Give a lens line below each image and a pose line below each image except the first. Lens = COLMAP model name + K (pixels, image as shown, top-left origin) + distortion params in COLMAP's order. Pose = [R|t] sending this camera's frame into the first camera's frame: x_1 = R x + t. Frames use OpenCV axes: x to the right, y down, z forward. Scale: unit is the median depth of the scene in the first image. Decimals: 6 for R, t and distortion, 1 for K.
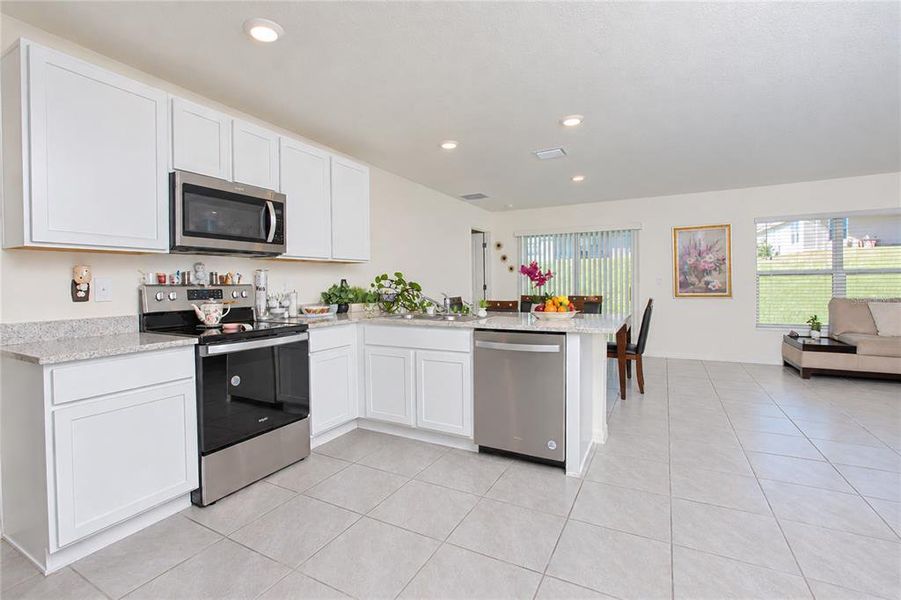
lens RADIAL K [[406.6, 0, 440.1], [0, 406.6, 287.7], [0, 0, 1]] dist [-0.042603, 0.003660]
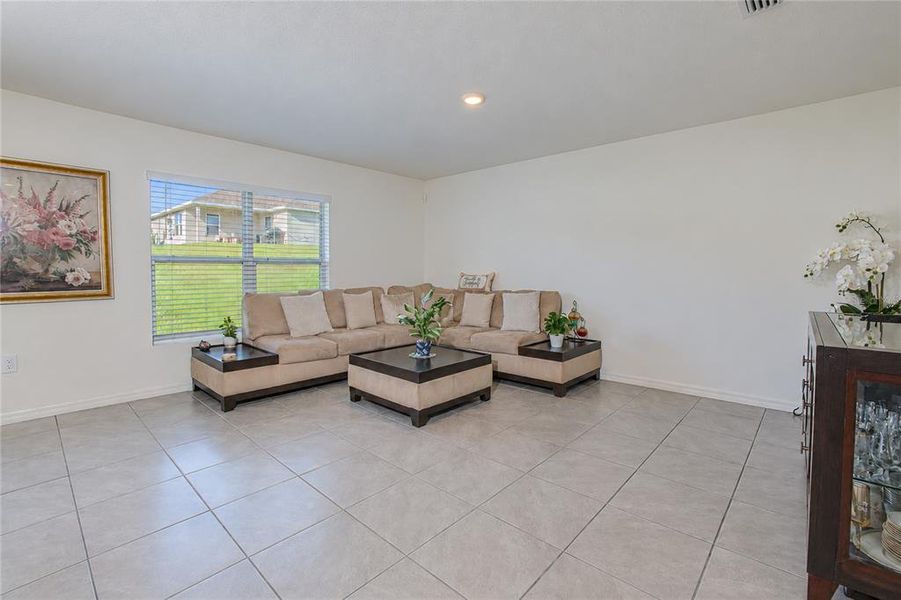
lens RADIAL K [[406.6, 0, 447.7], [0, 406.6, 297.1], [0, 0, 1]] dist [-0.042603, 0.003660]
pose [[0.234970, -0.049890, 0.970722, 0.506844], [-0.005993, 0.998589, 0.052773, -0.019597], [-0.971984, -0.018218, 0.234339, 0.676803]]
